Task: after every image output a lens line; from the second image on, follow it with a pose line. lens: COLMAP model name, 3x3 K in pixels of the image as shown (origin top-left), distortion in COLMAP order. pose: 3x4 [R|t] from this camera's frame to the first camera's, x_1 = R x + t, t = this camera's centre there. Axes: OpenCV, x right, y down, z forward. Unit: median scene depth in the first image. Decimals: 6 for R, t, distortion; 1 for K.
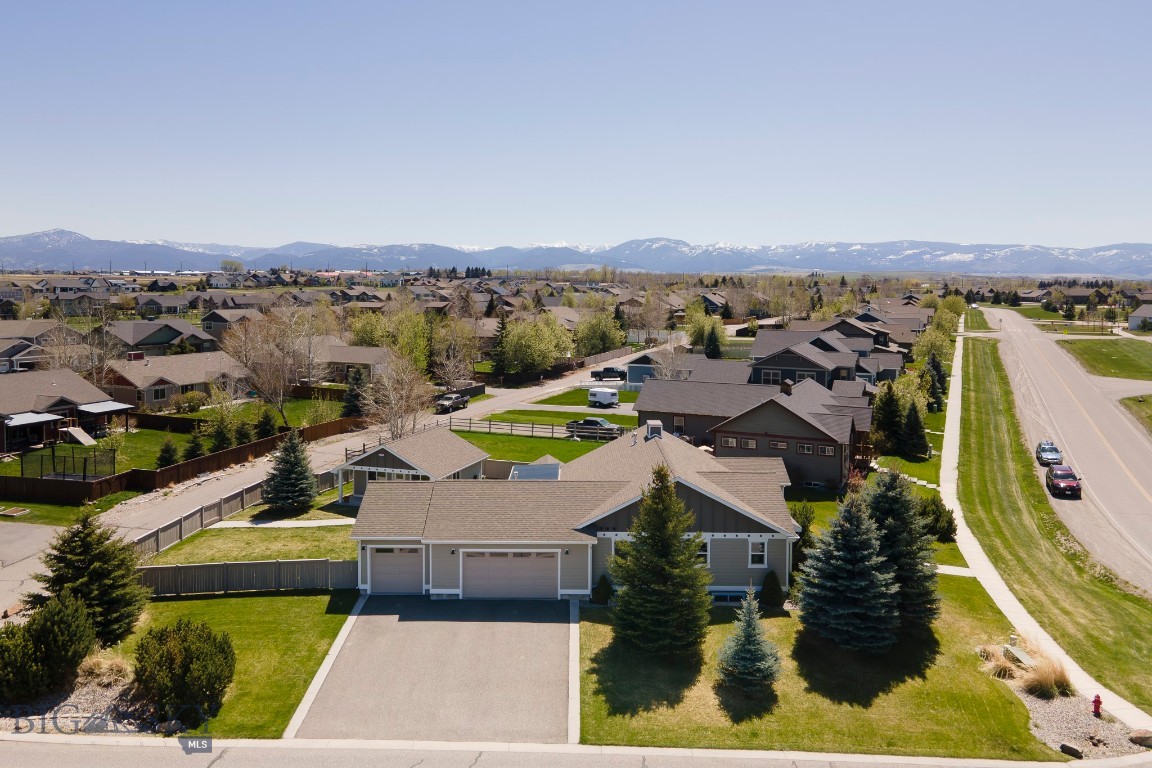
lens RADIAL K [[849.4, 0, 578.5], [0, 849.4, 376.0], [0, 0, 1]] dist [0.035323, 0.016204]
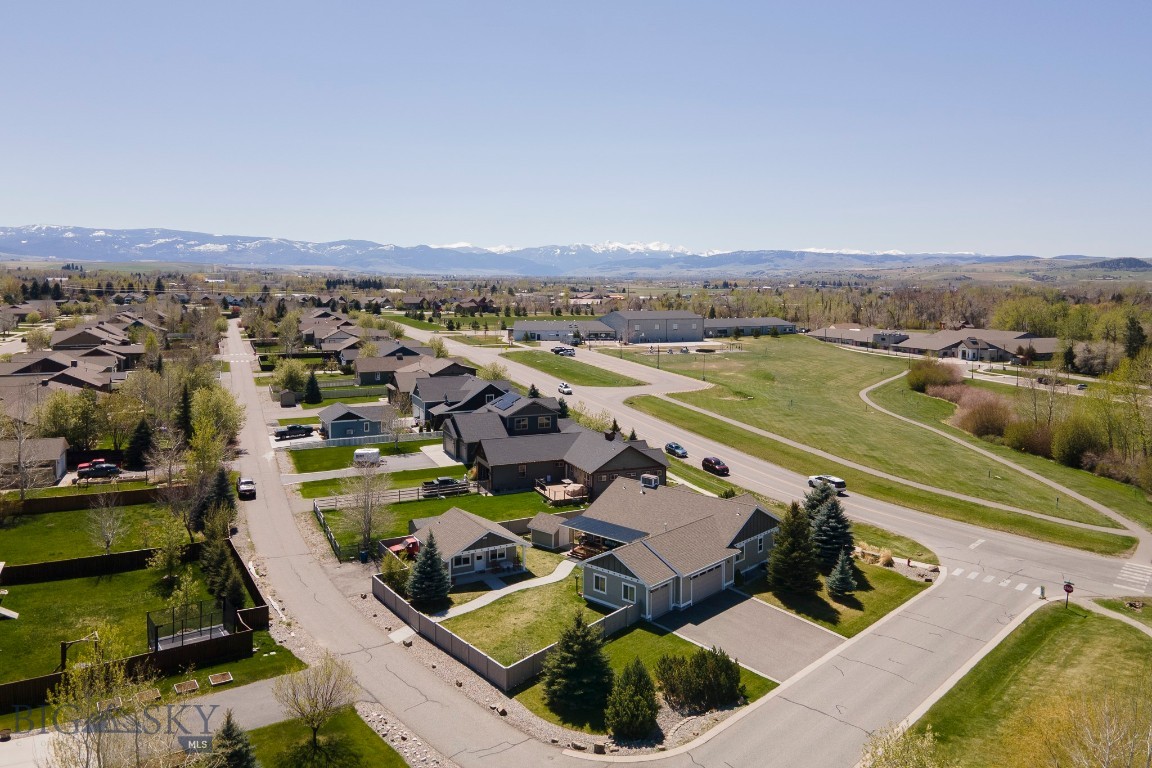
lens RADIAL K [[849.4, 0, 566.6], [0, 849.4, 380.6], [0, 0, 1]] dist [0.035323, 0.016204]
pose [[0.678280, -0.097813, 0.728264, -0.743397], [0.081770, 0.994992, 0.057479, -0.147045], [-0.730239, 0.020563, 0.682882, 0.017118]]
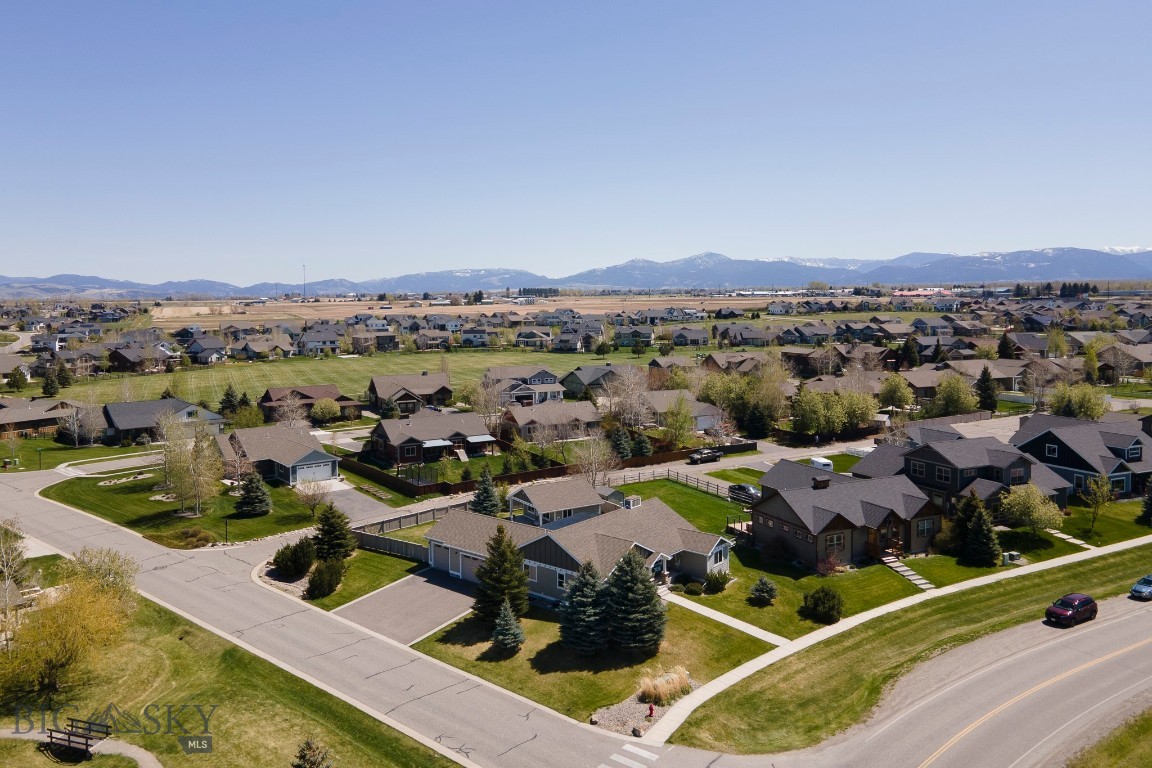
lens RADIAL K [[849.4, 0, 580.1], [0, 849.4, 389.5], [0, 0, 1]] dist [0.035323, 0.016204]
pose [[0.768662, 0.060944, -0.636746, 0.623138], [-0.057973, 0.997991, 0.025536, -0.109502], [0.637023, 0.017285, 0.770651, -0.143970]]
